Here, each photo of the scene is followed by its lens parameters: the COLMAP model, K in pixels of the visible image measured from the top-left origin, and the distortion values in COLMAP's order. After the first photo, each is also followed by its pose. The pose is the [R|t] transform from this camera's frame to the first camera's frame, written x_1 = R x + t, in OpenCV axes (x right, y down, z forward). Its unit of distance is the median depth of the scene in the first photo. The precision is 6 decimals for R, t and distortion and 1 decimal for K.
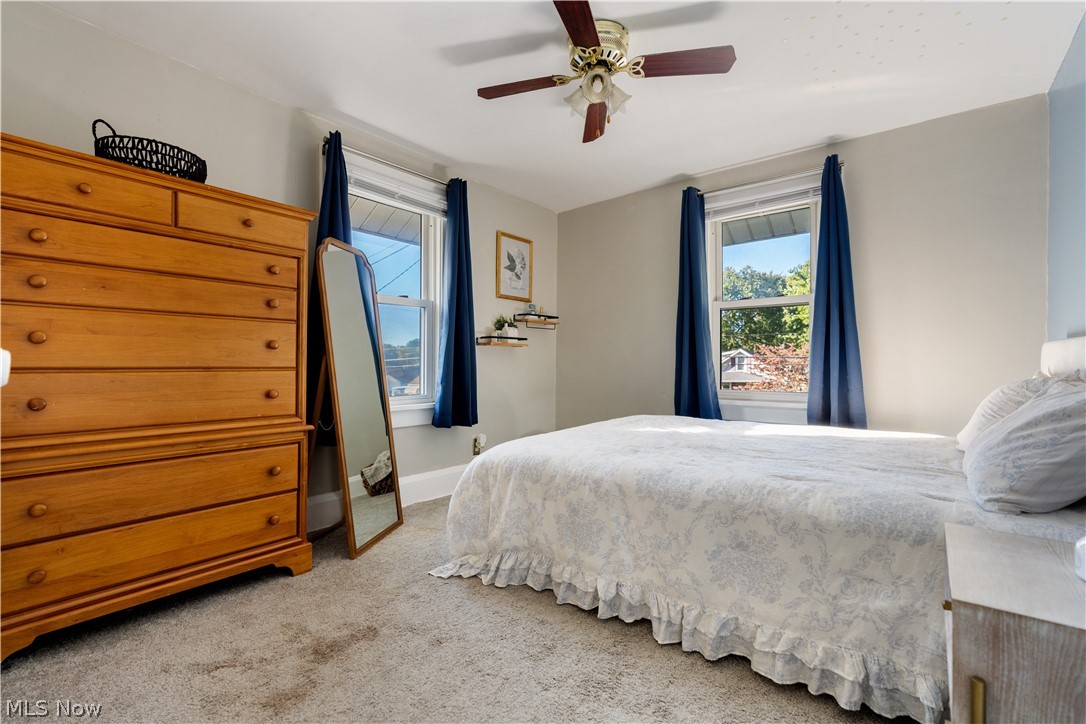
lens RADIAL K [[481.1, 0, 543.0], [0, 481.1, 362.0], [0, 0, 1]] dist [0.002202, 0.000274]
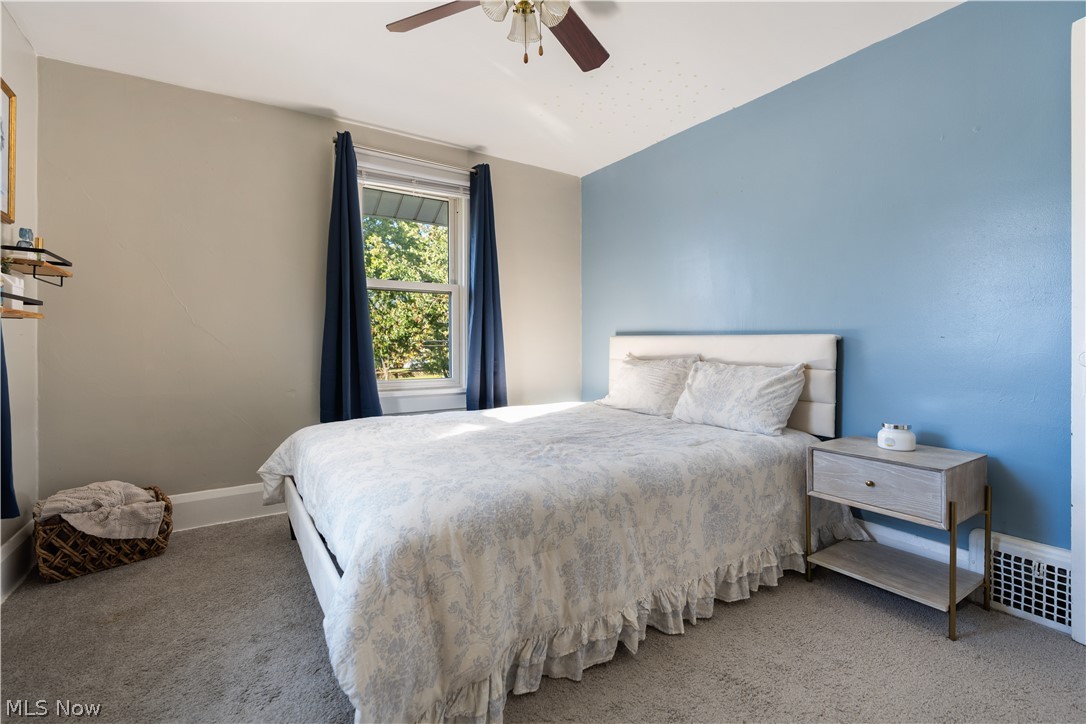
lens RADIAL K [[495.0, 0, 543.6], [0, 495.0, 352.6], [0, 0, 1]] dist [-0.002235, -0.000116]
pose [[0.313143, -0.010821, 0.949644, -0.690167], [-0.000826, 0.999932, 0.011667, -0.012728], [-0.949706, -0.004438, 0.313113, 0.796815]]
